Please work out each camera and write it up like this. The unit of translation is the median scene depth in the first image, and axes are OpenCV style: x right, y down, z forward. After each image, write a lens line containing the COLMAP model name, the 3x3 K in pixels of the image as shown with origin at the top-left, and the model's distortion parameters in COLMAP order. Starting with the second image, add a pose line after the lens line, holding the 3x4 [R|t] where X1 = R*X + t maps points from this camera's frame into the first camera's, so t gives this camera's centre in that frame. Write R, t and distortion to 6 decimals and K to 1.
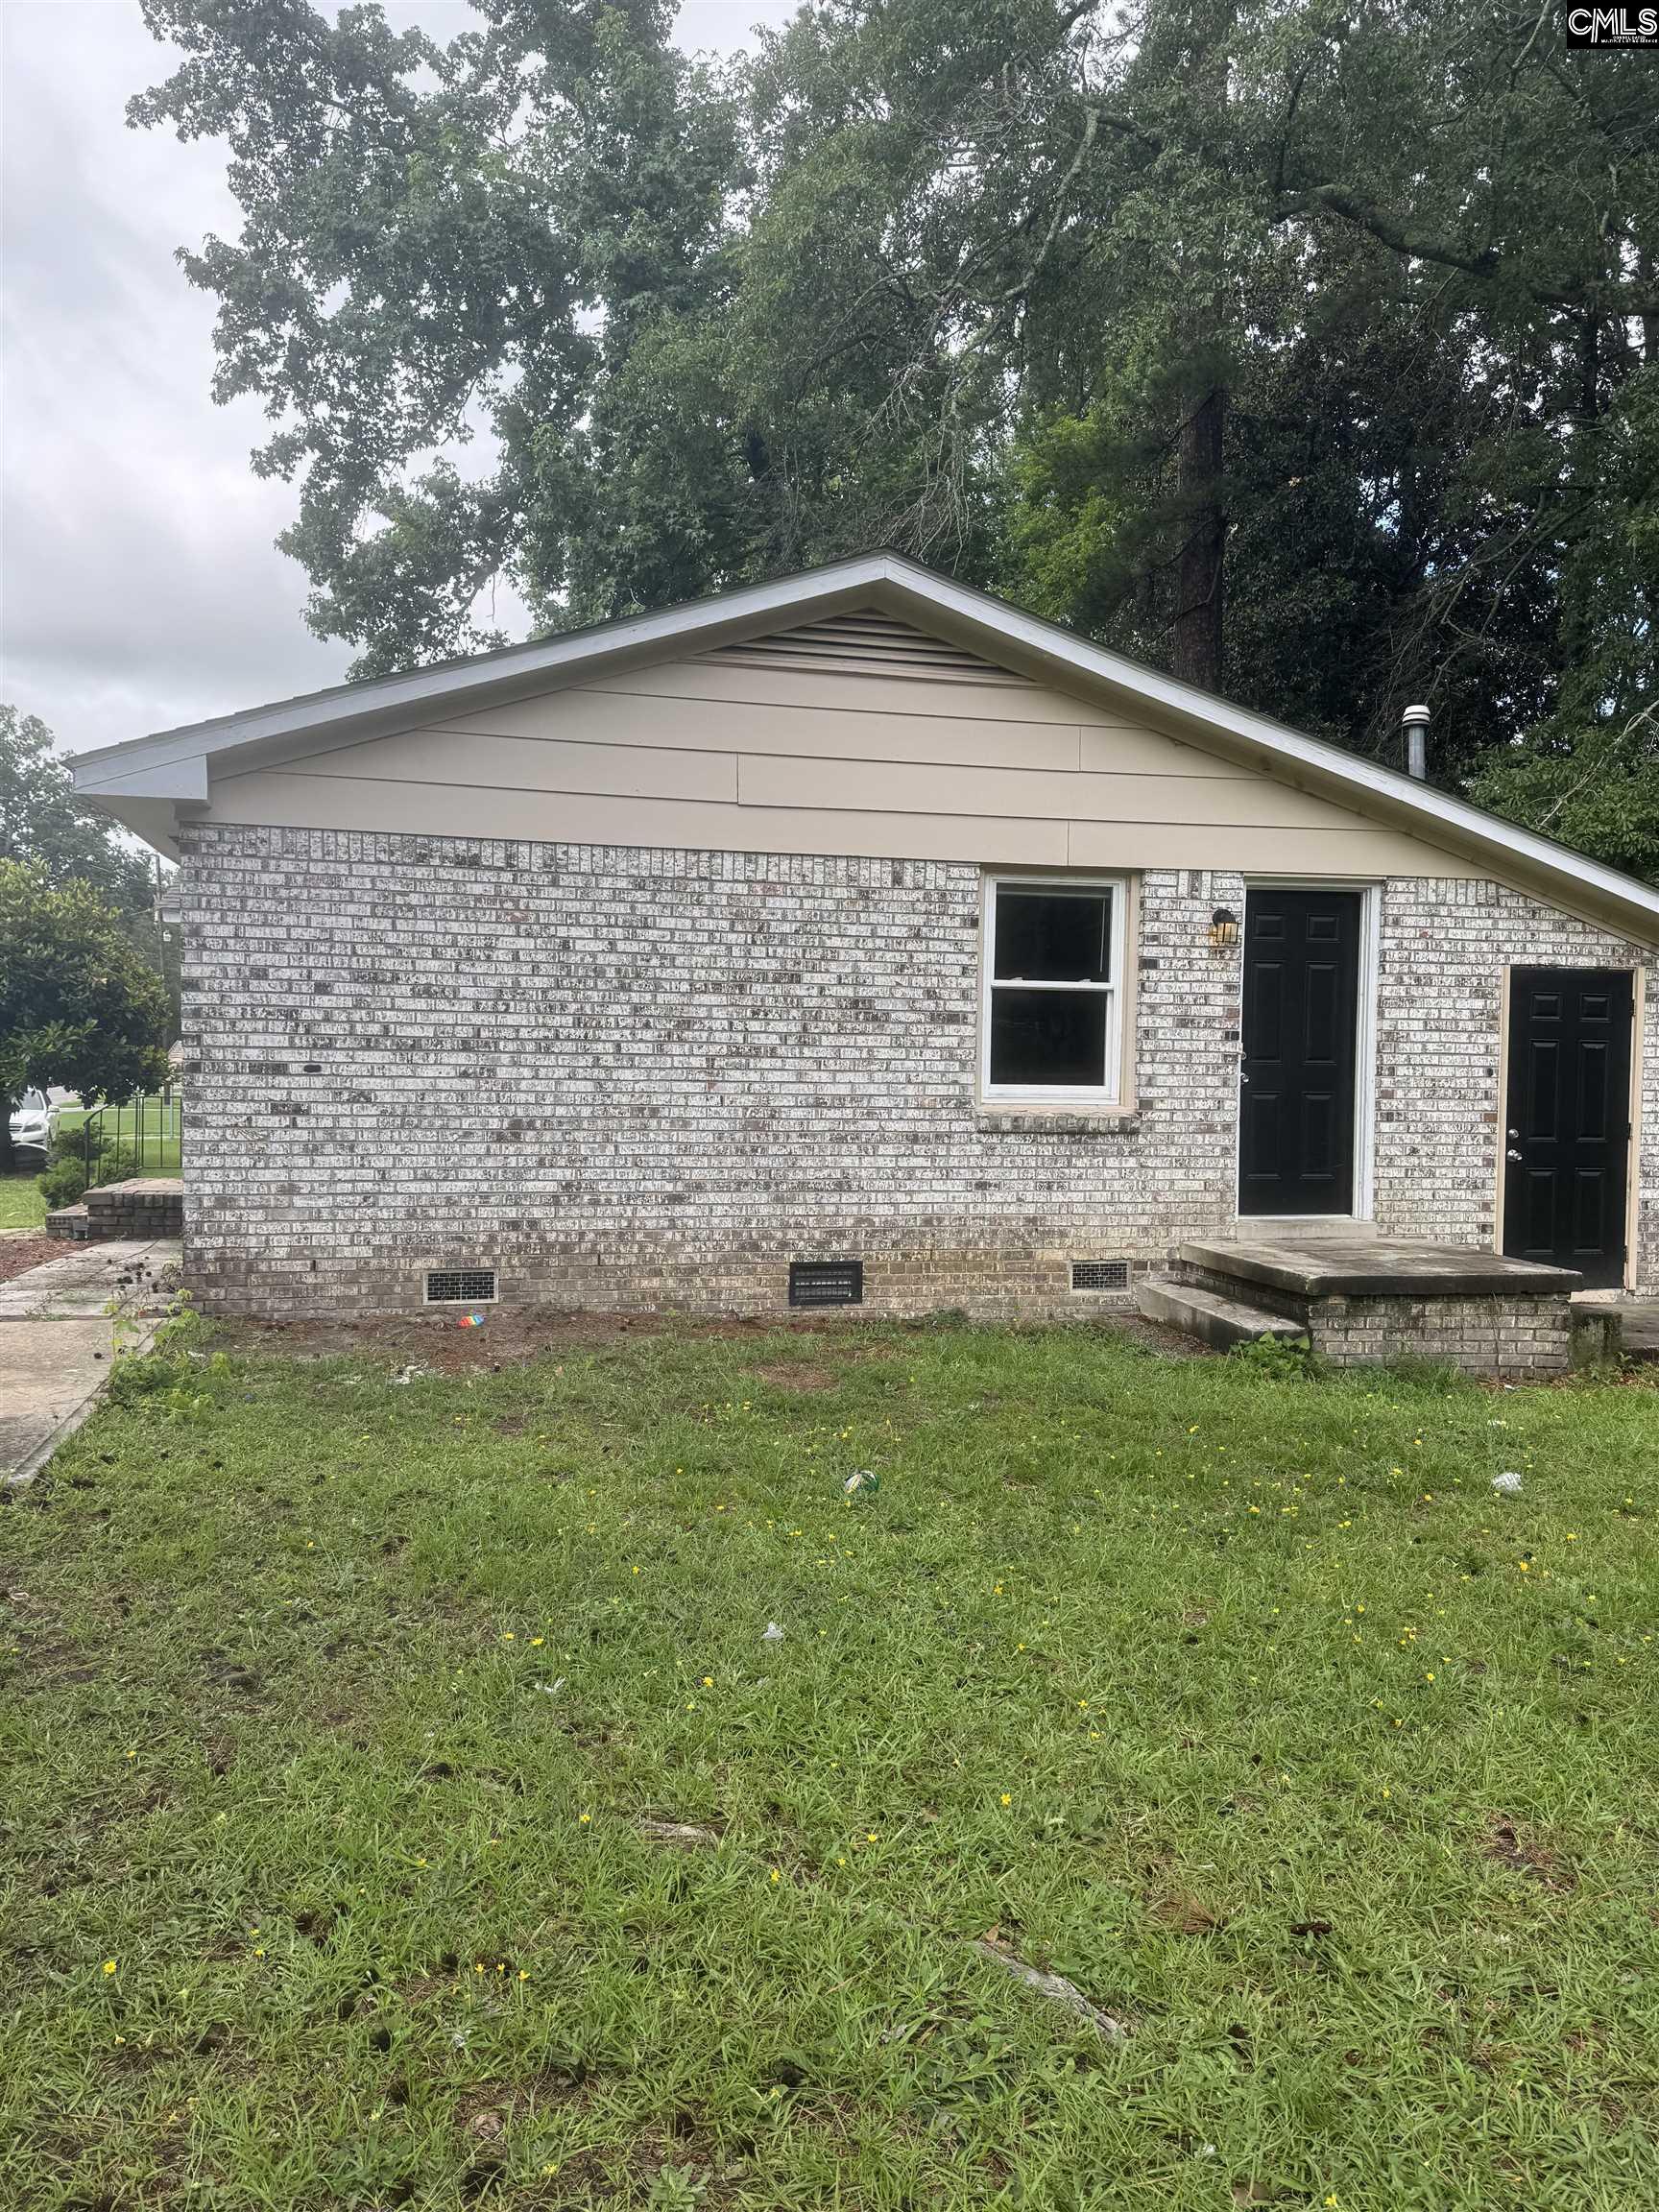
lens RADIAL K [[1560.8, 0, 842.7], [0, 1560.8, 1110.2], [0, 0, 1]] dist [0.091776, -0.115492]
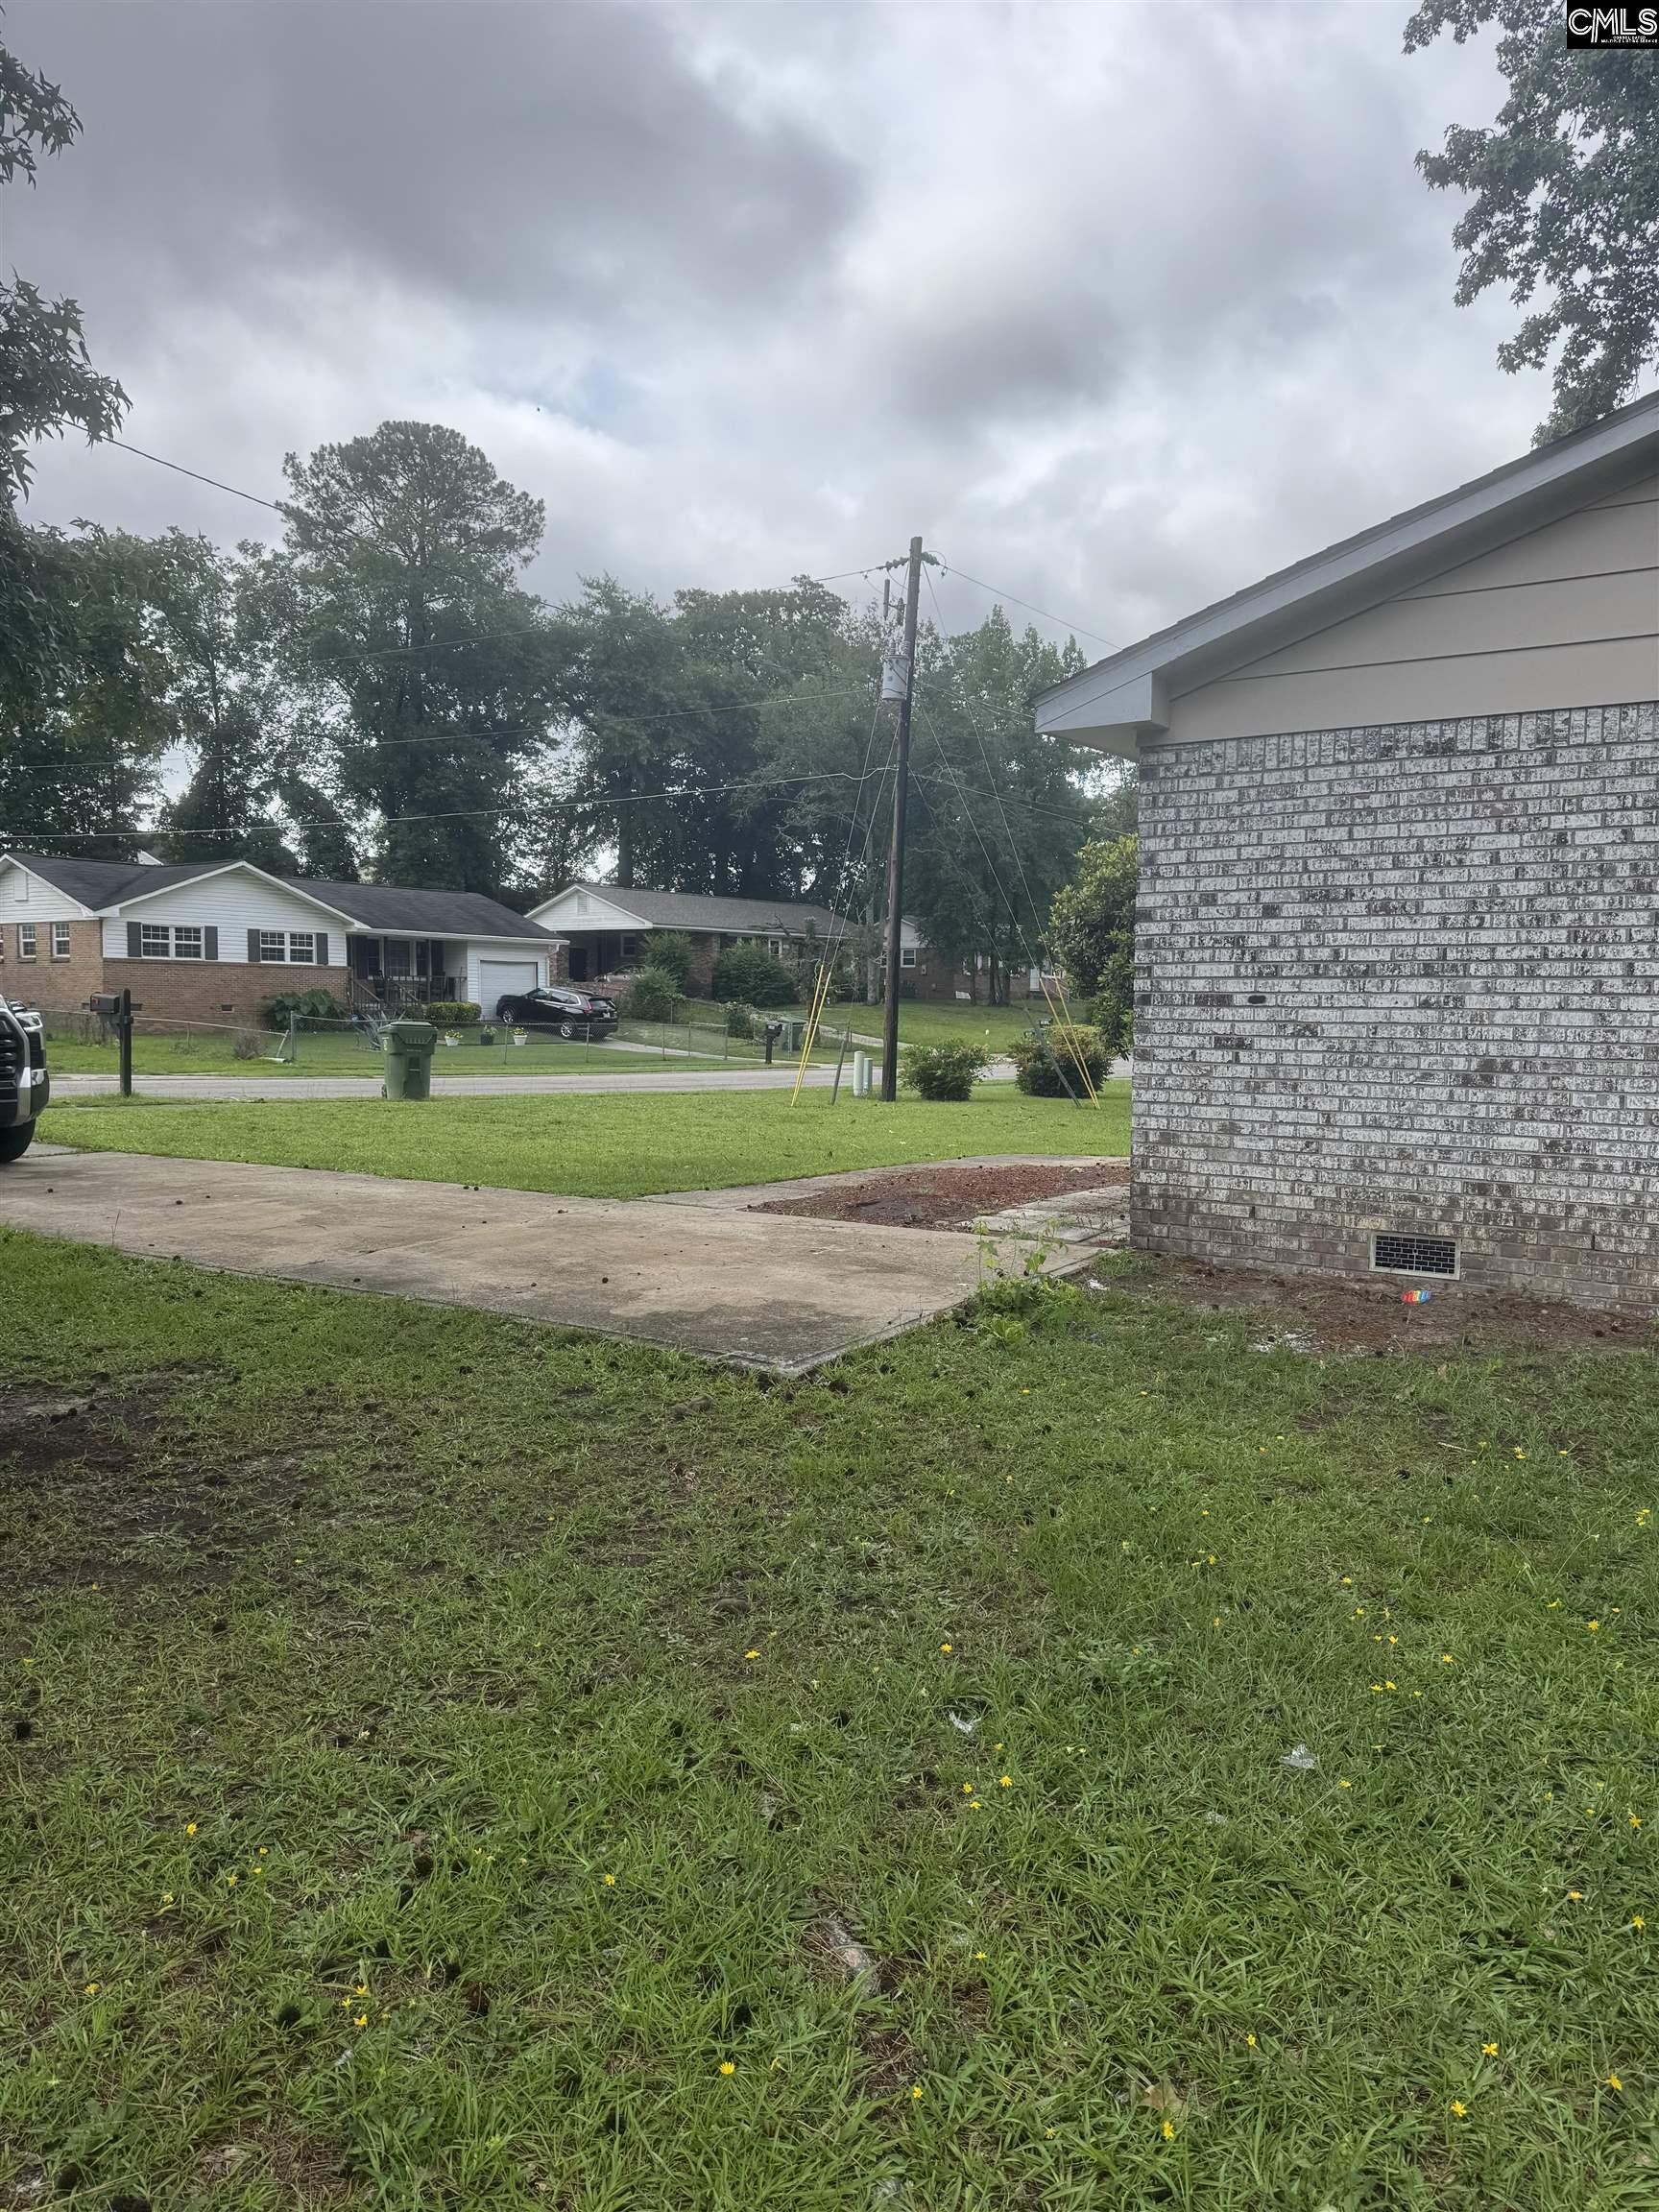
lens RADIAL K [[1560.8, 0, 829.7], [0, 1560.8, 1120.9], [0, 0, 1]] dist [0.091776, -0.115492]
pose [[0.673019, 0.048824, -0.738012, 0.171807], [-0.022464, 0.998708, 0.045585, 0.007984], [0.739284, -0.014101, 0.673246, 0.190721]]
